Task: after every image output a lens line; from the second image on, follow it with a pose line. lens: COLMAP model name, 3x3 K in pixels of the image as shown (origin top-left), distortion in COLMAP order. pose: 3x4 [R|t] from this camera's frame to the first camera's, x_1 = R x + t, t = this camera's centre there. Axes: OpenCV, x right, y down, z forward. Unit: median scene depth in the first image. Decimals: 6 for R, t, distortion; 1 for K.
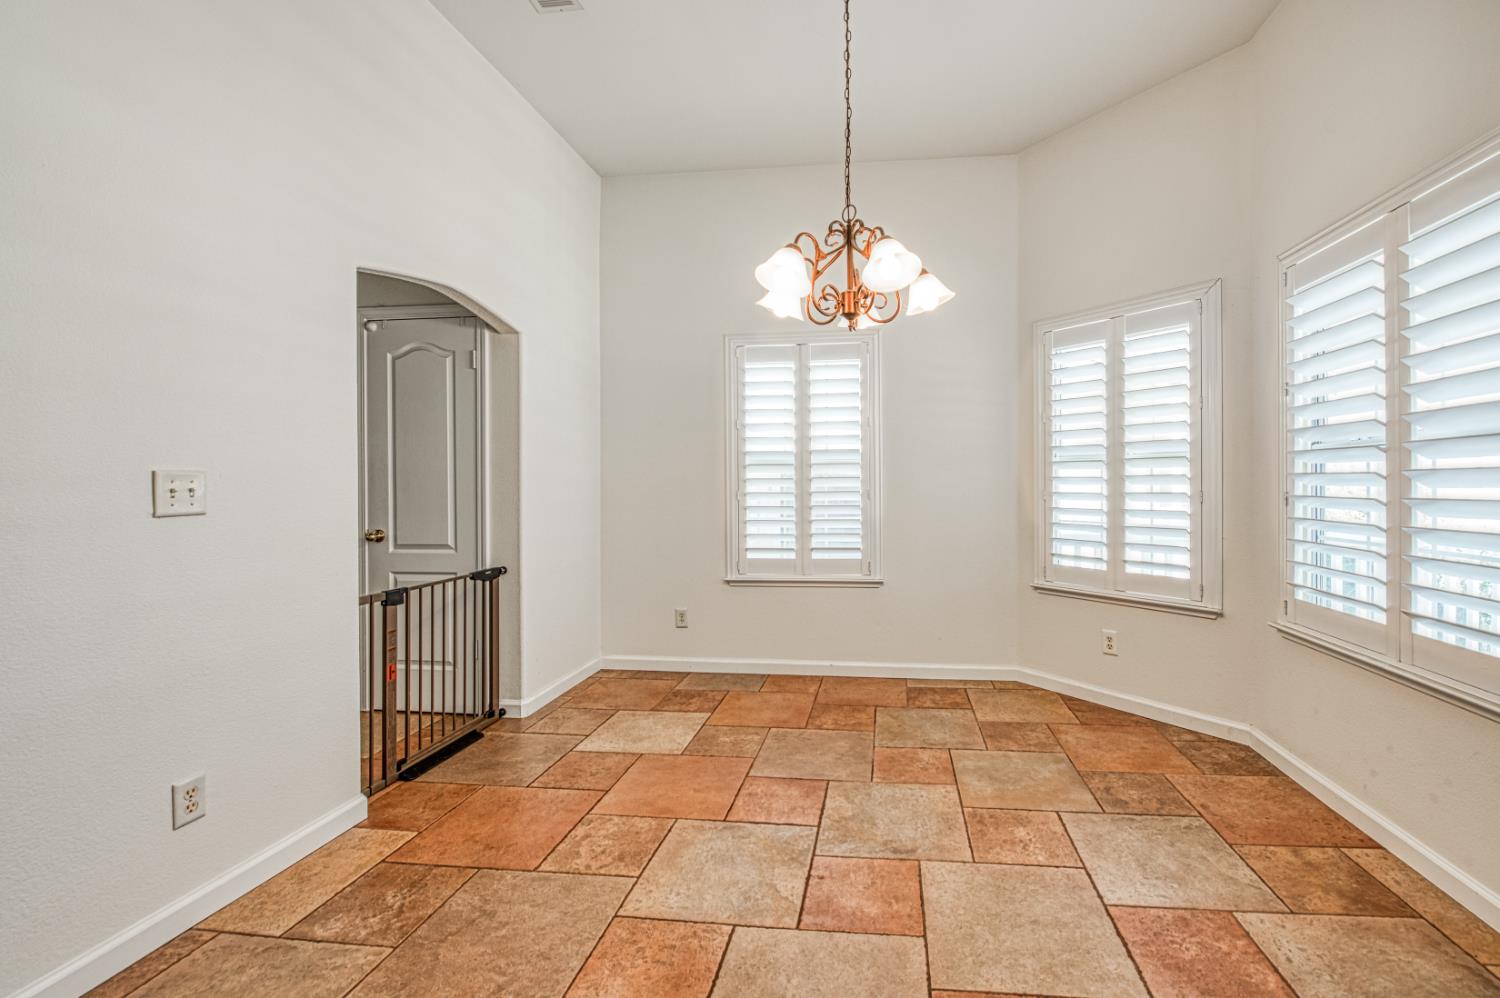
lens RADIAL K [[621.5, 0, 816.5], [0, 621.5, 483.7], [0, 0, 1]] dist [-0.000327, -0.008850]
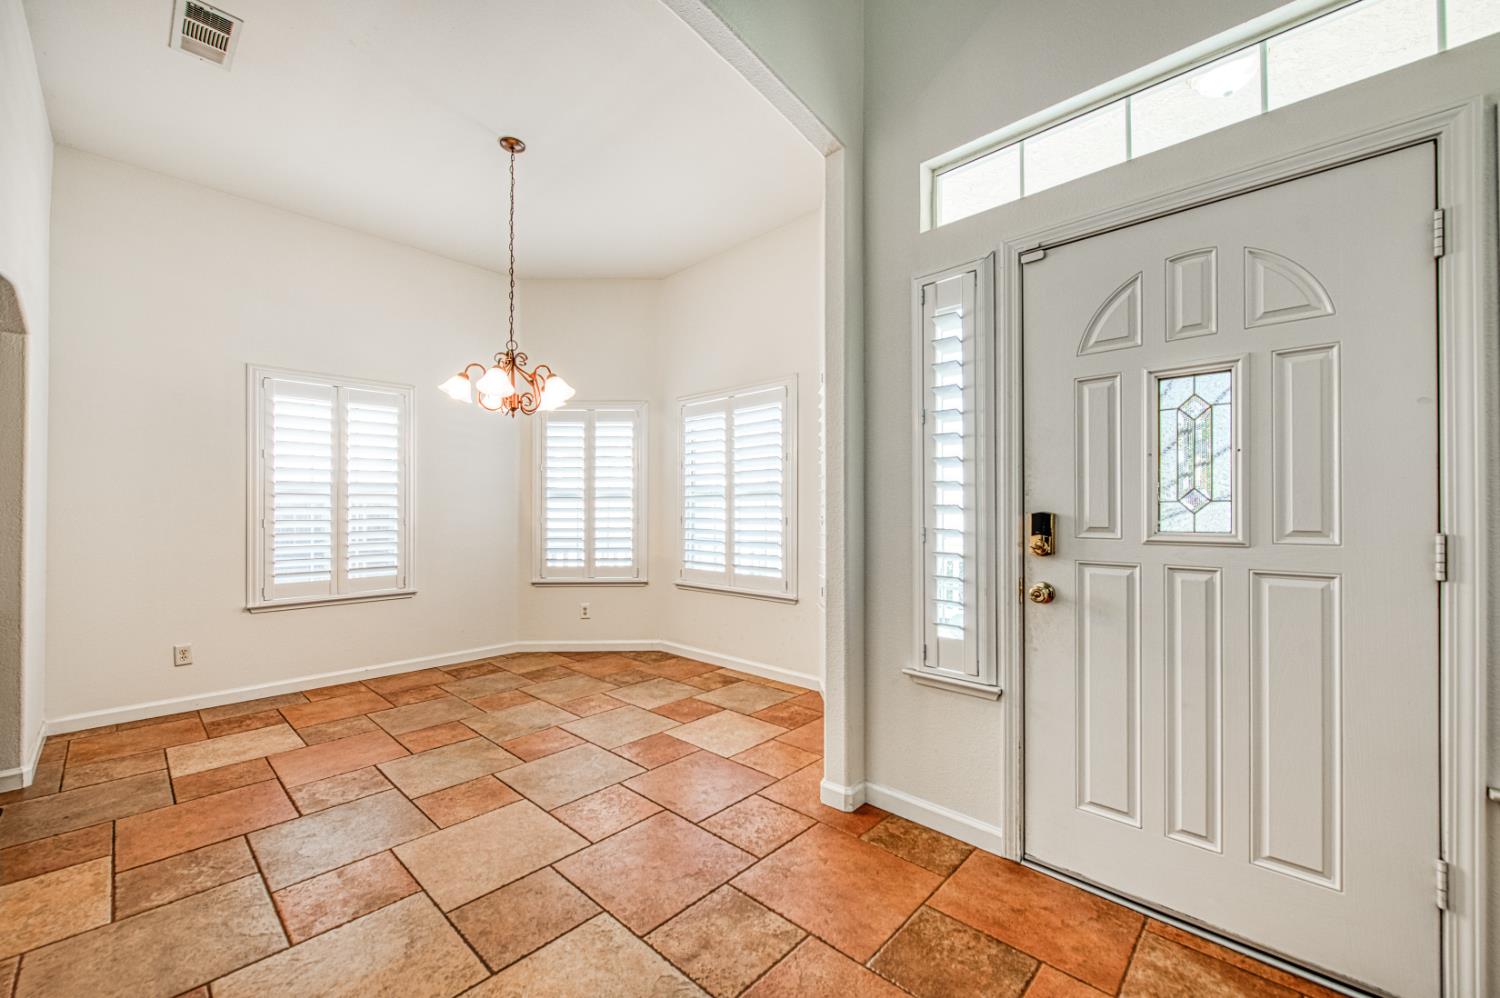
lens RADIAL K [[612.5, 0, 745.9], [0, 612.5, 506.3], [0, 0, 1]] dist [0.001503, -0.000012]
pose [[0.601767, 0.009392, 0.798617, -0.615693], [-0.000121, 0.999932, -0.011668, 0.003391], [-0.798672, 0.006925, 0.601727, -0.324960]]
